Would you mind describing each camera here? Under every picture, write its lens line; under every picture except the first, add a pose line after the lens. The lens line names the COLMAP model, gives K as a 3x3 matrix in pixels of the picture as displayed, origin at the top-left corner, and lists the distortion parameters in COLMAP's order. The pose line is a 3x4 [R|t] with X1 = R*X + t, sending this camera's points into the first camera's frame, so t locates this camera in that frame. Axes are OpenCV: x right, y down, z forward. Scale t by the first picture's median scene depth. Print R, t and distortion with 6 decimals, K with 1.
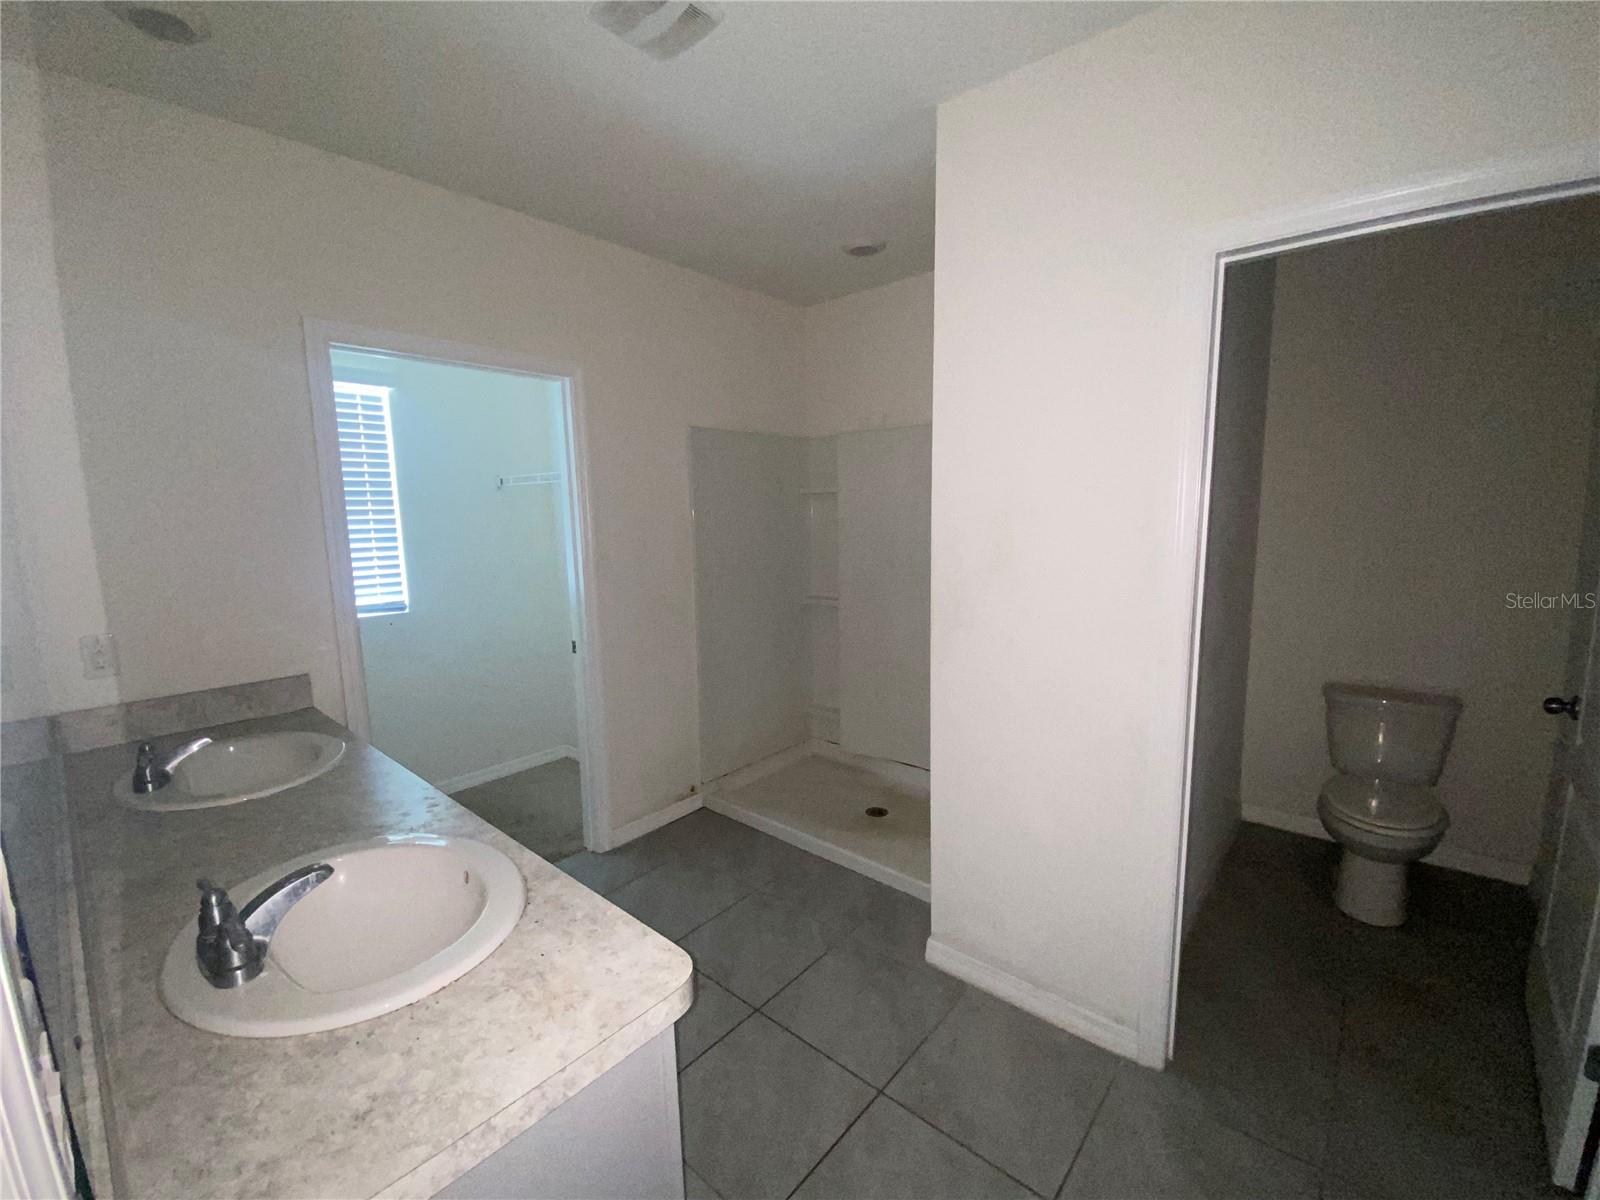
lens RADIAL K [[649.4, 0, 802.2], [0, 649.4, 598.8], [0, 0, 1]] dist [-0.008787, -0.001954]
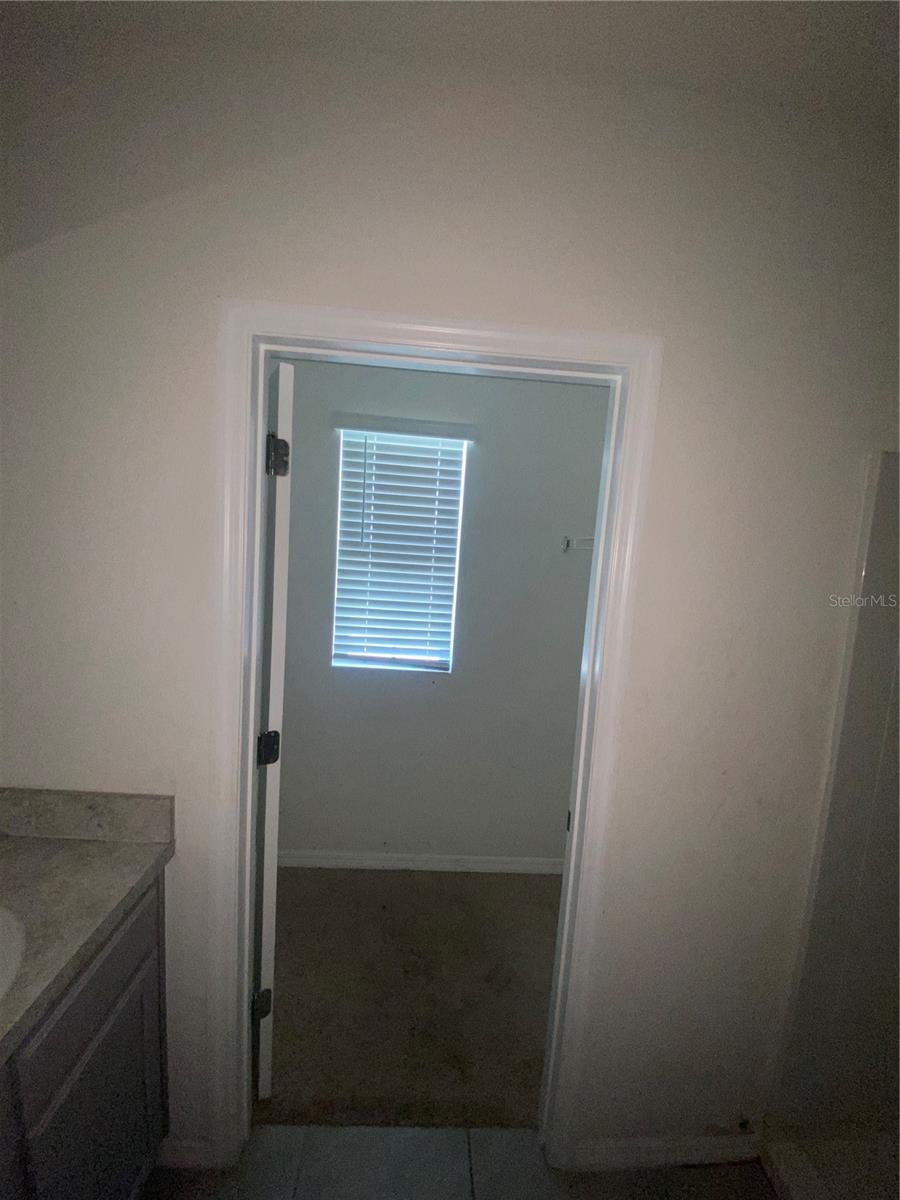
lens RADIAL K [[488.5, 0, 452.5], [0, 488.5, 601.0], [0, 0, 1]] dist [0.010686, -0.012297]
pose [[0.687748, 0.133851, -0.713504, -0.107981], [-0.174207, 0.984566, 0.016783, -0.101633], [0.704738, 0.112755, 0.700451, 0.499683]]
